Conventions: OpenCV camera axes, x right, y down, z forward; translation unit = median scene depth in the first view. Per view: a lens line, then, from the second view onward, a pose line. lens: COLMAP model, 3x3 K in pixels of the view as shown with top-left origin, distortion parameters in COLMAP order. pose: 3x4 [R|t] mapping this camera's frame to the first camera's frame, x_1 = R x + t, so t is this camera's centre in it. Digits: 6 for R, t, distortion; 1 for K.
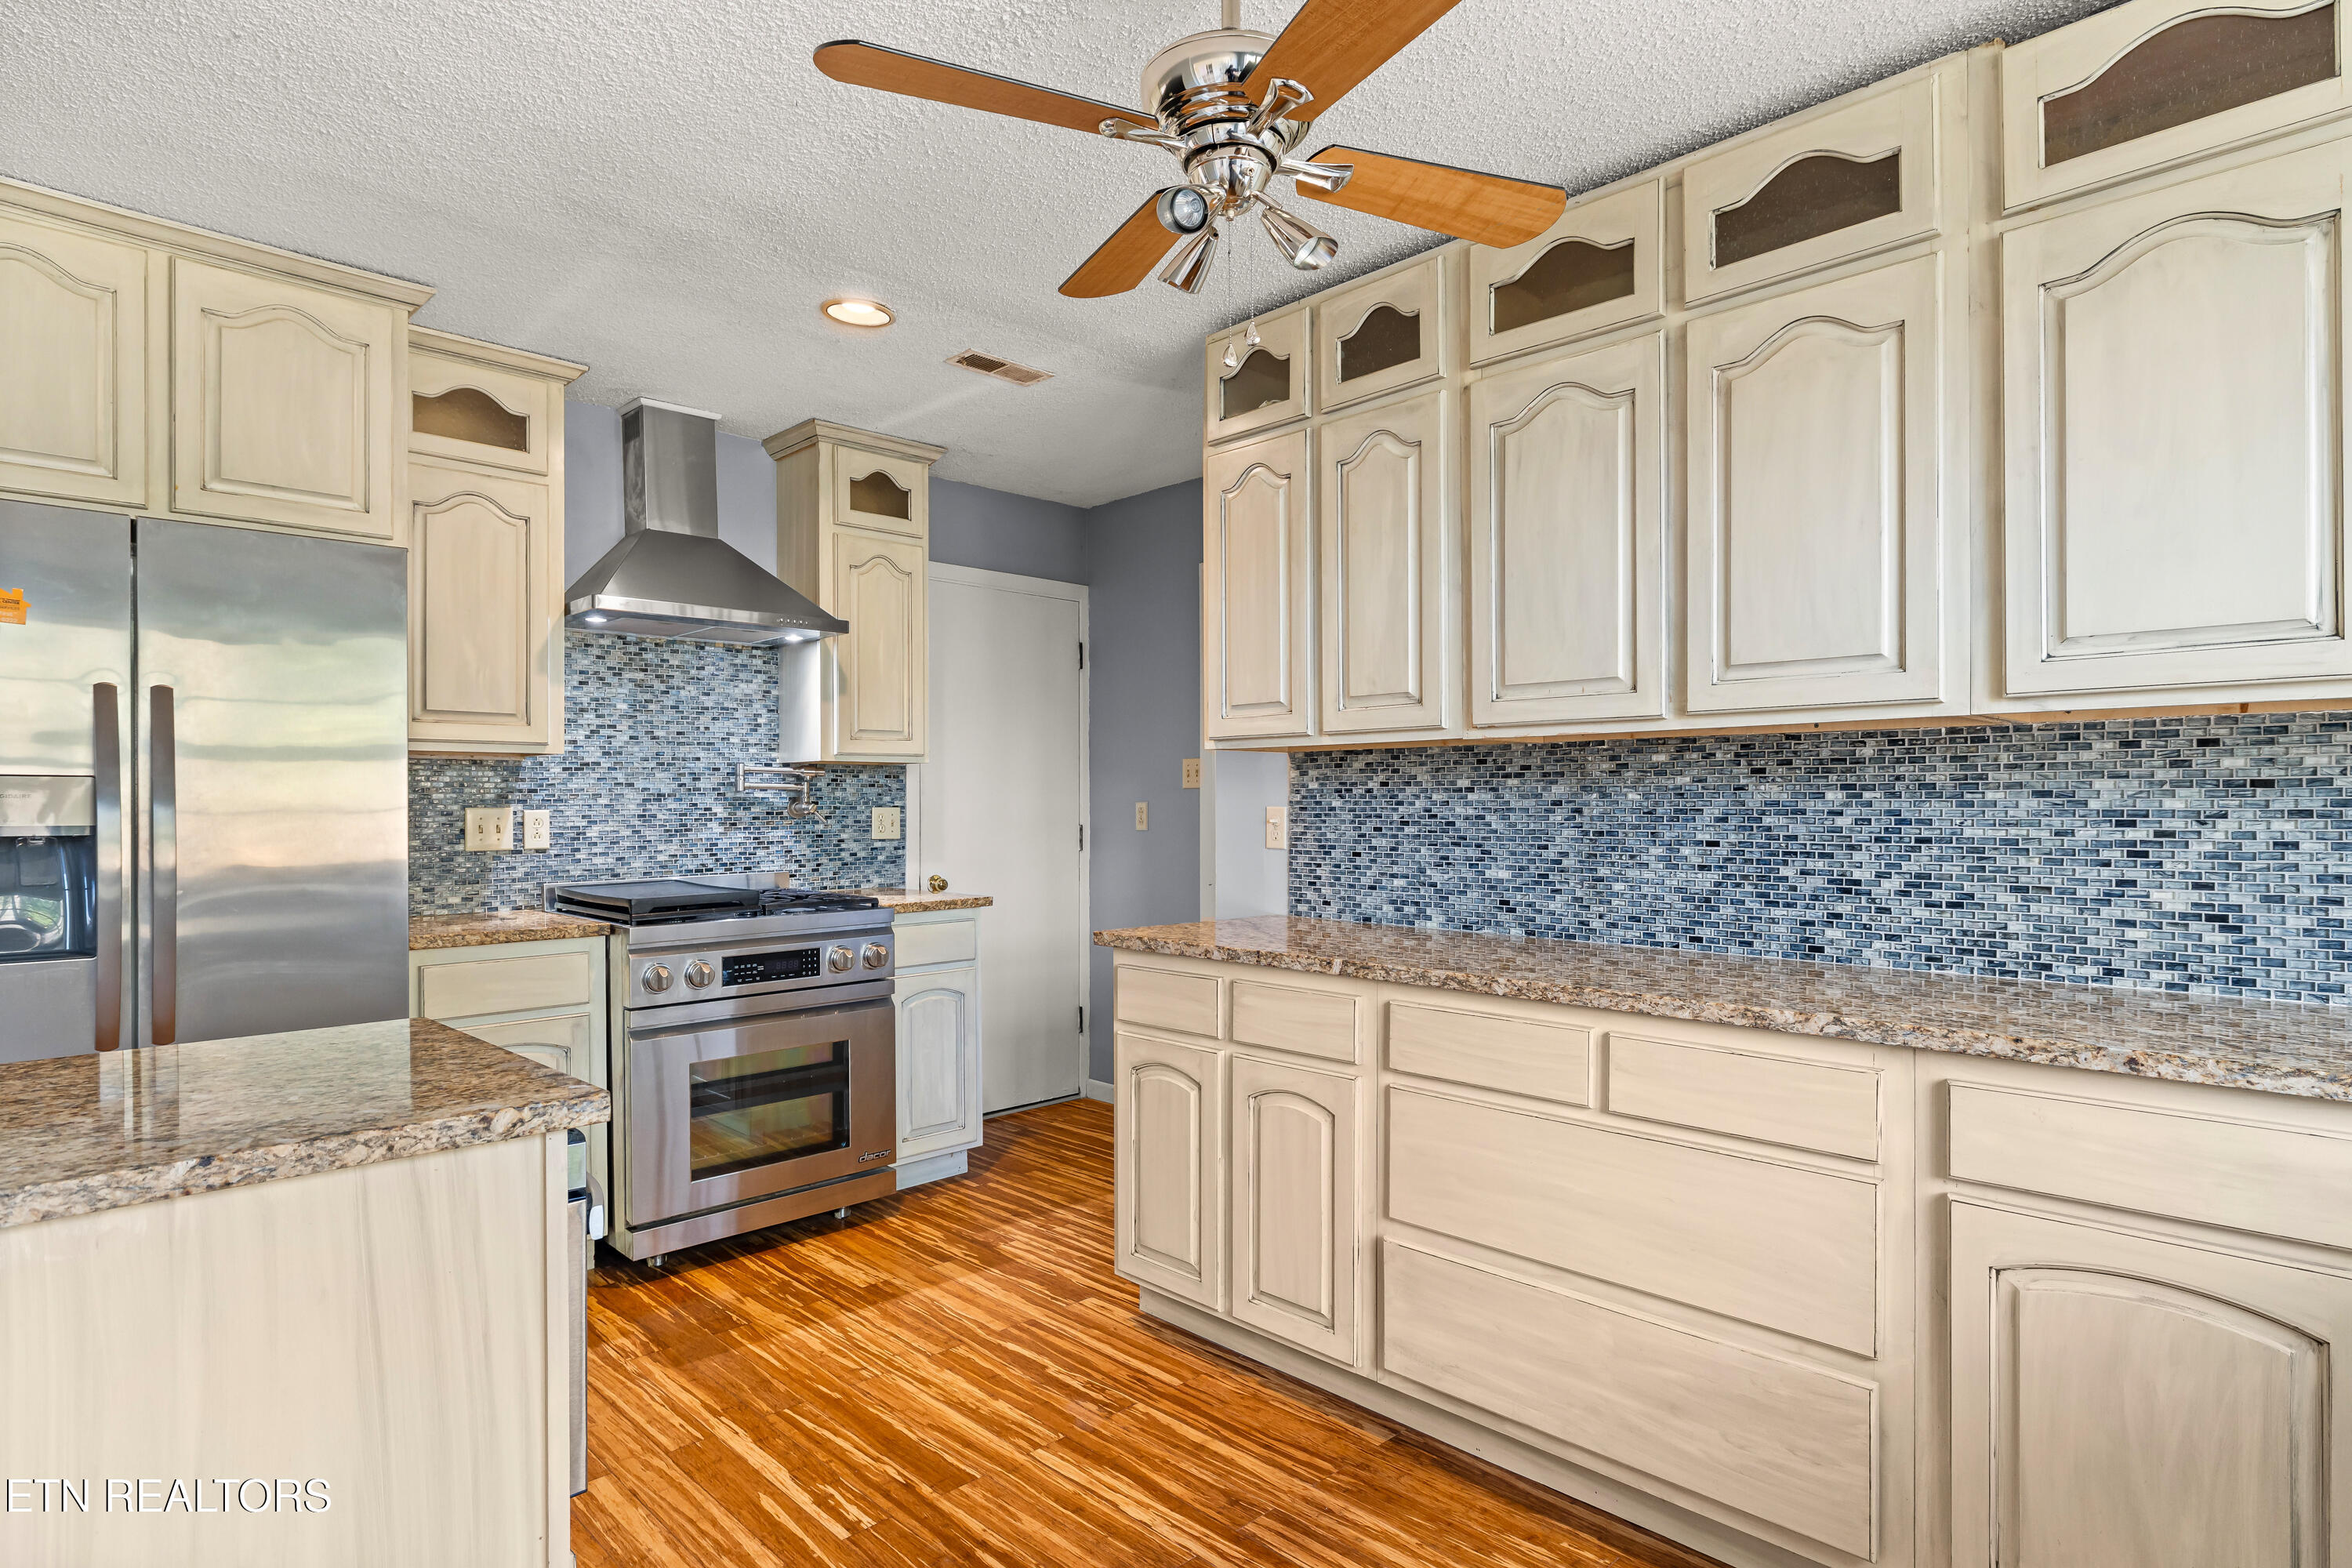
lens RADIAL K [[1280.1, 0, 1214.4], [0, 1280.1, 797.1], [0, 0, 1]] dist [0.003199, -0.001992]
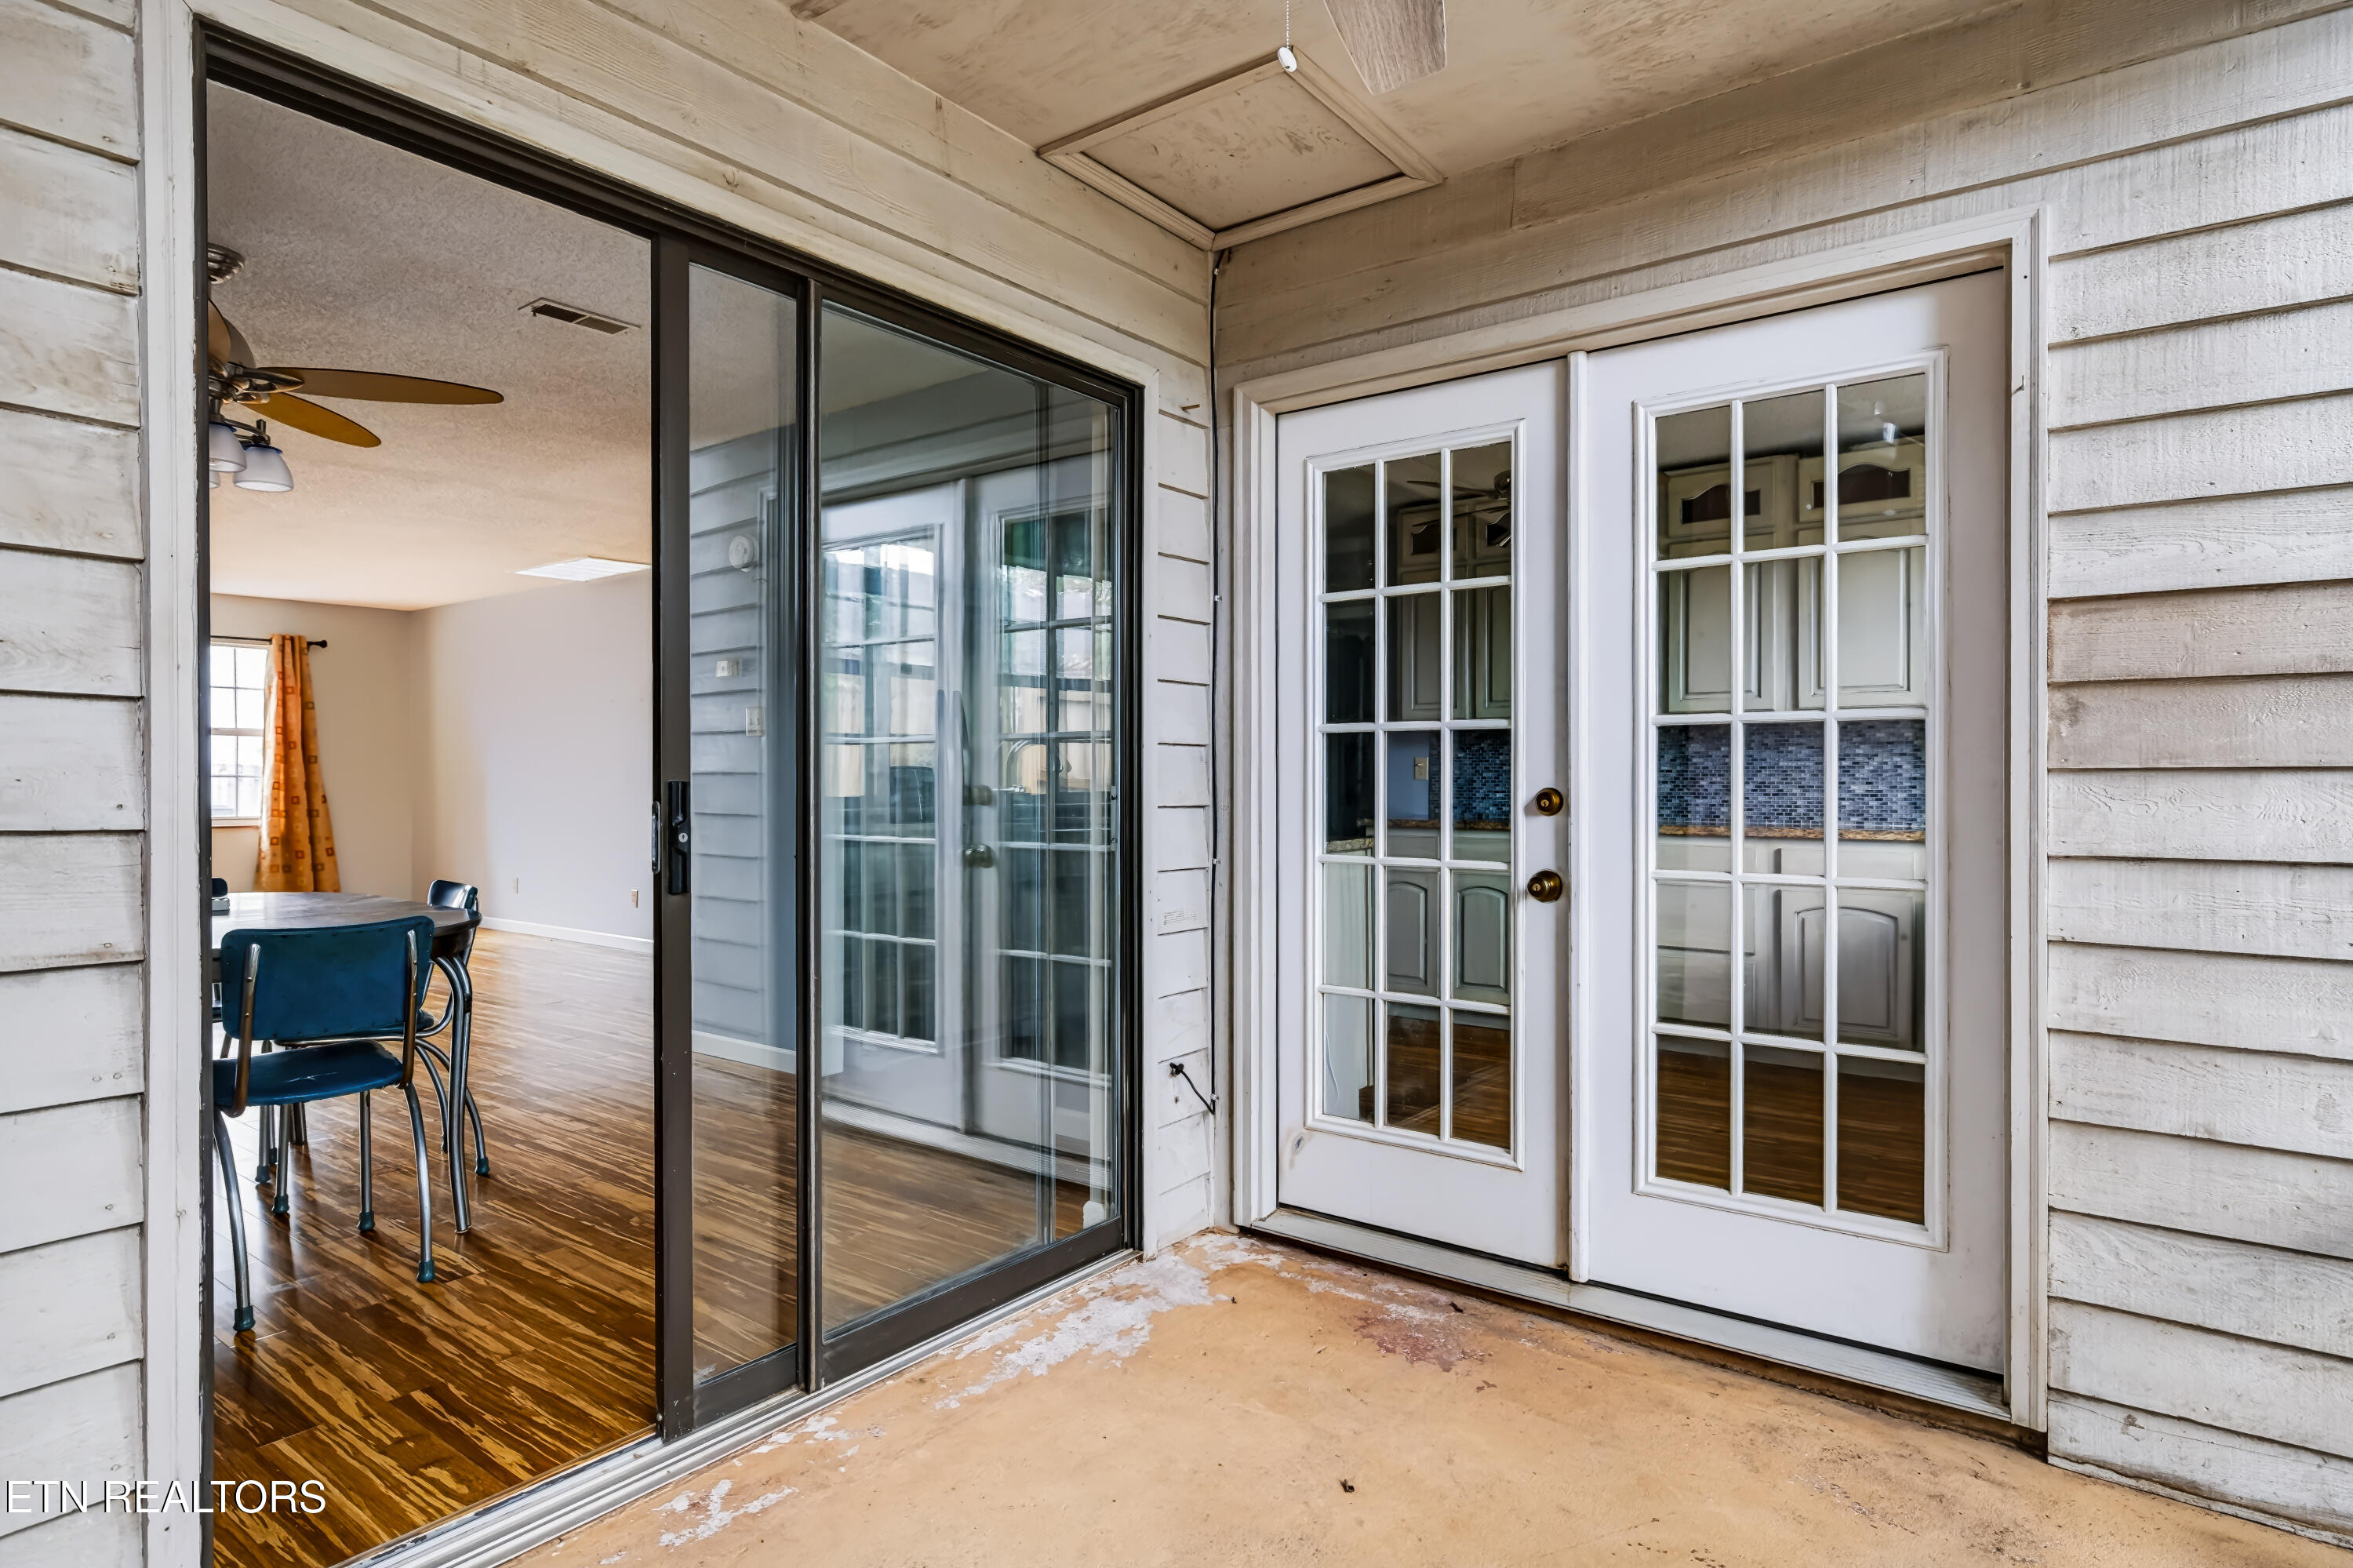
lens RADIAL K [[1280.7, 0, 1201.4], [0, 1280.7, 780.3], [0, 0, 1]] dist [0.003199, -0.001992]
pose [[0.989340, -0.000787, 0.145622, -0.541255], [-0.000177, 0.999978, 0.006602, 0.028251], [-0.145624, -0.006558, 0.989318, -0.787023]]
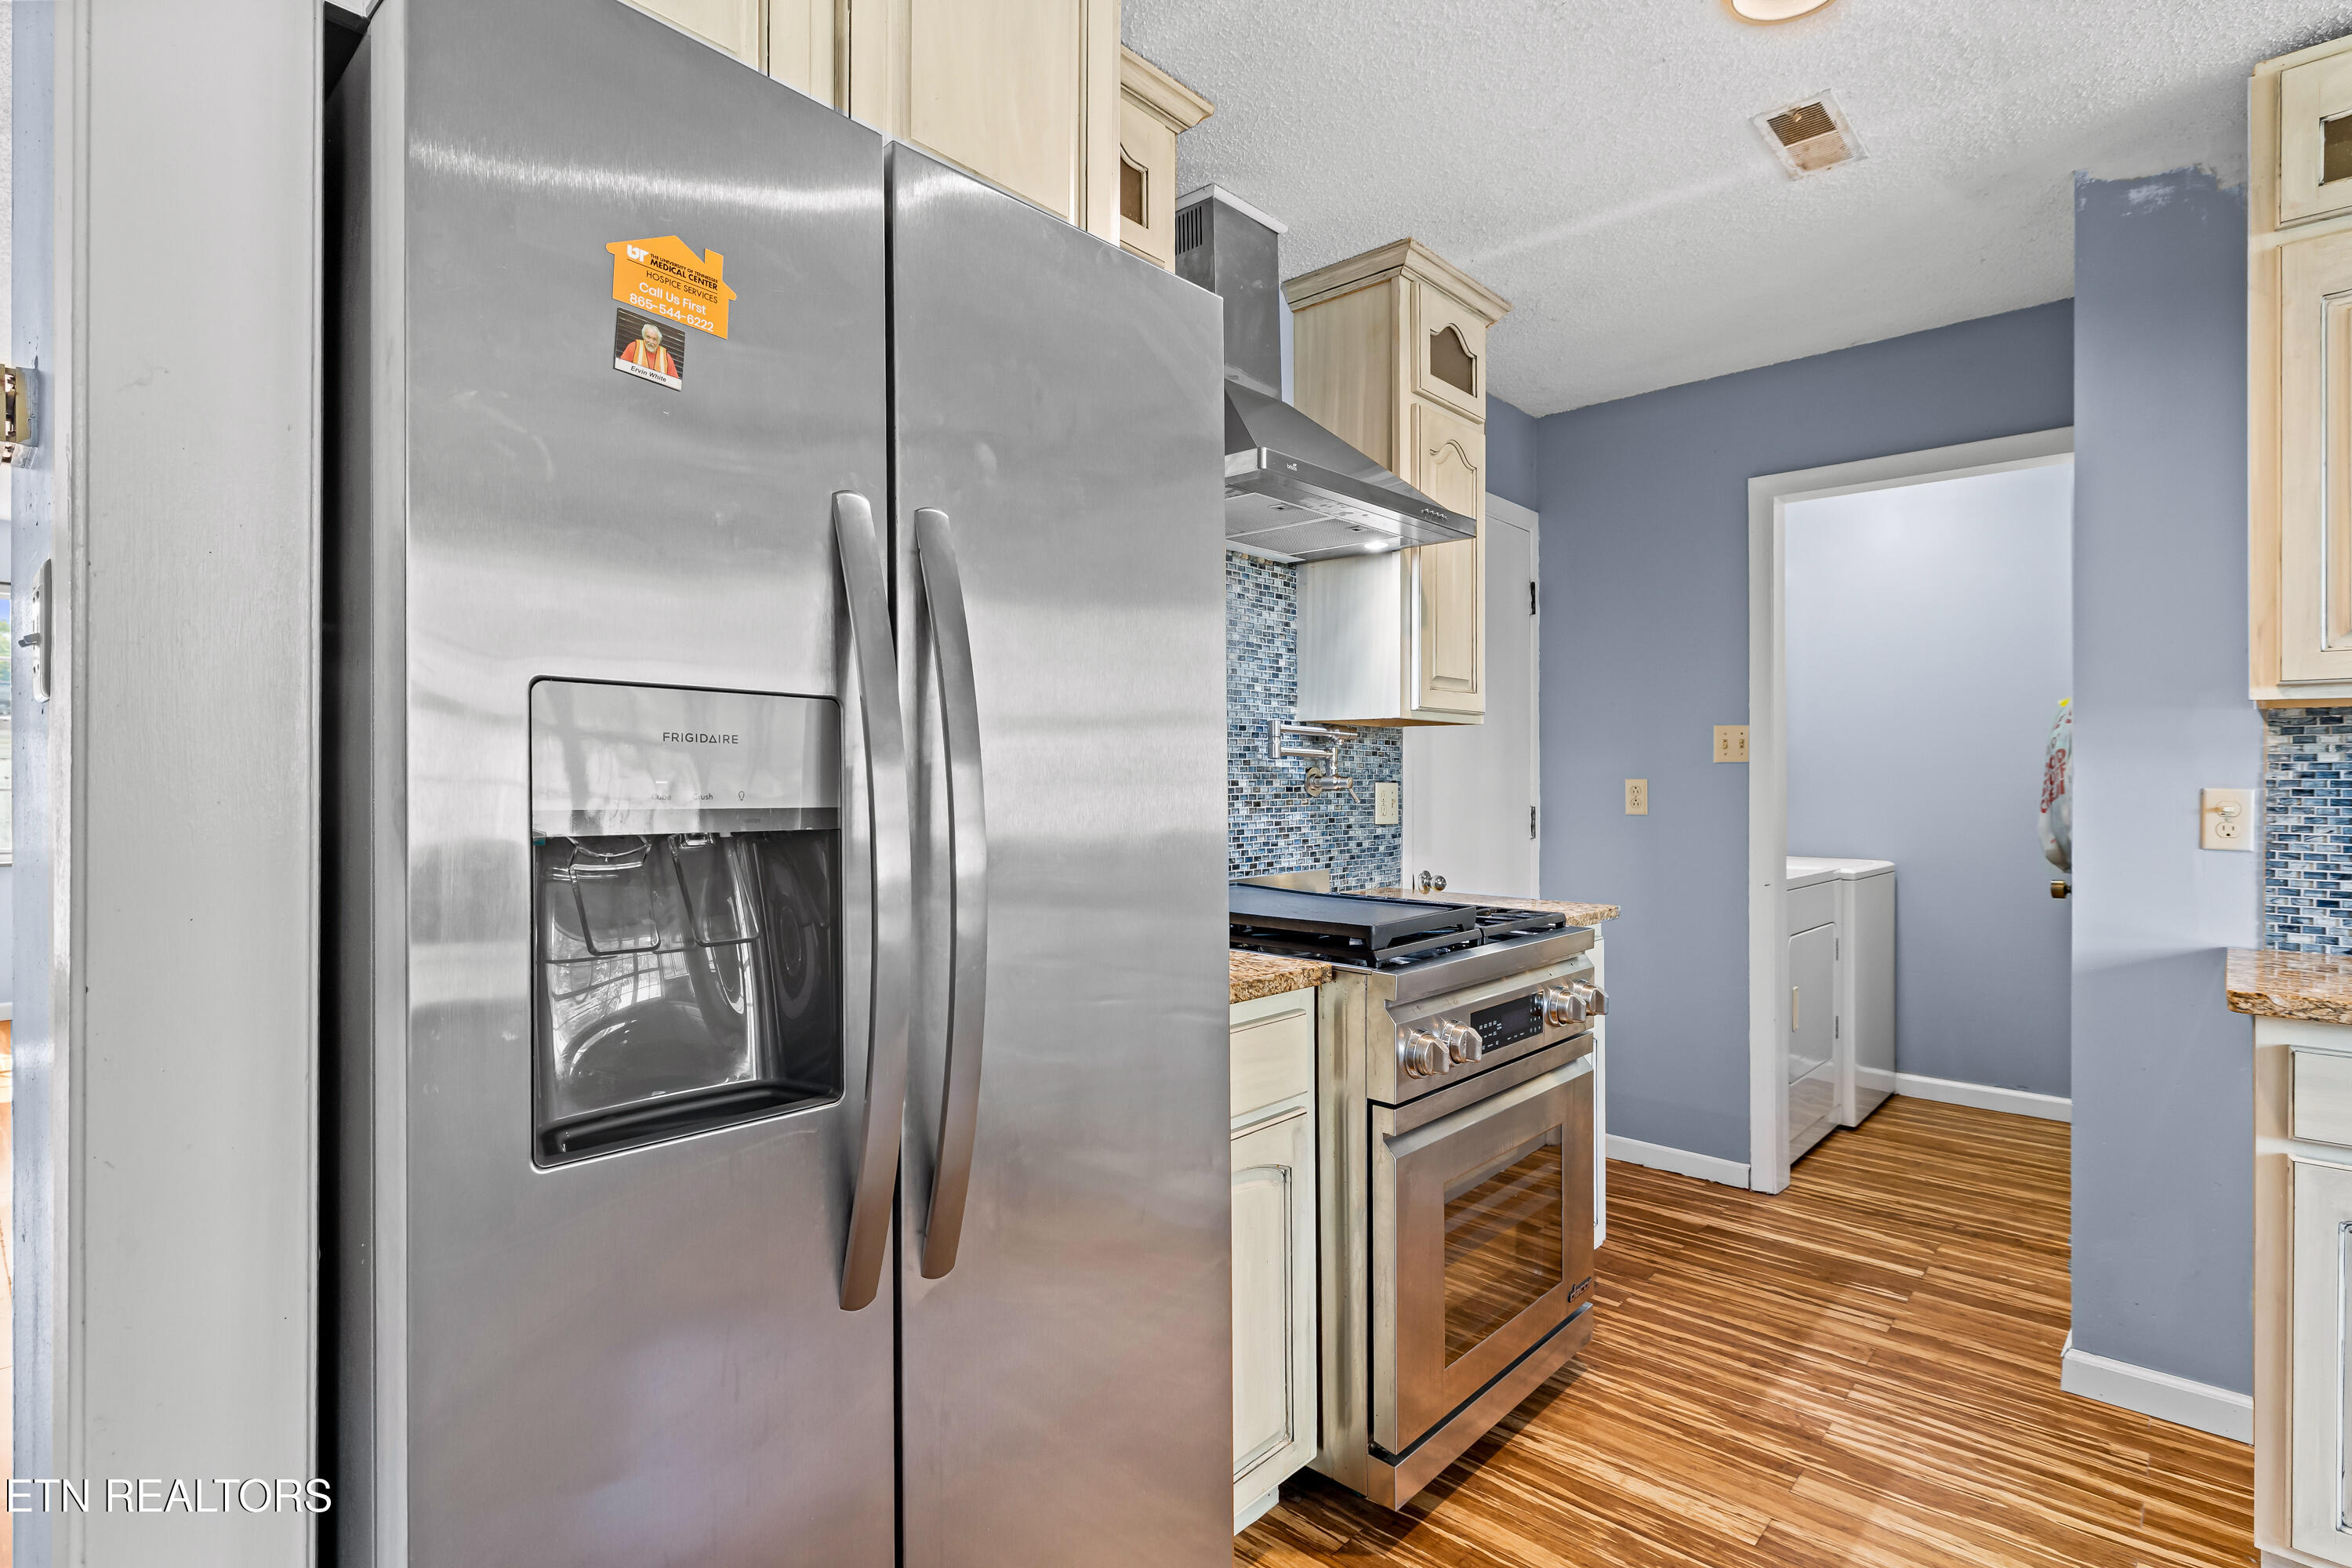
lens RADIAL K [[1145.2, 0, 1156.7], [0, 1145.2, 781.2], [0, 0, 1]] dist [0.002520, 0.000089]
pose [[0.998375, 0.010569, 0.056004, -0.556733], [-0.010874, 0.999928, 0.005149, 0.006671], [-0.055946, -0.005749, 0.998417, 0.419252]]
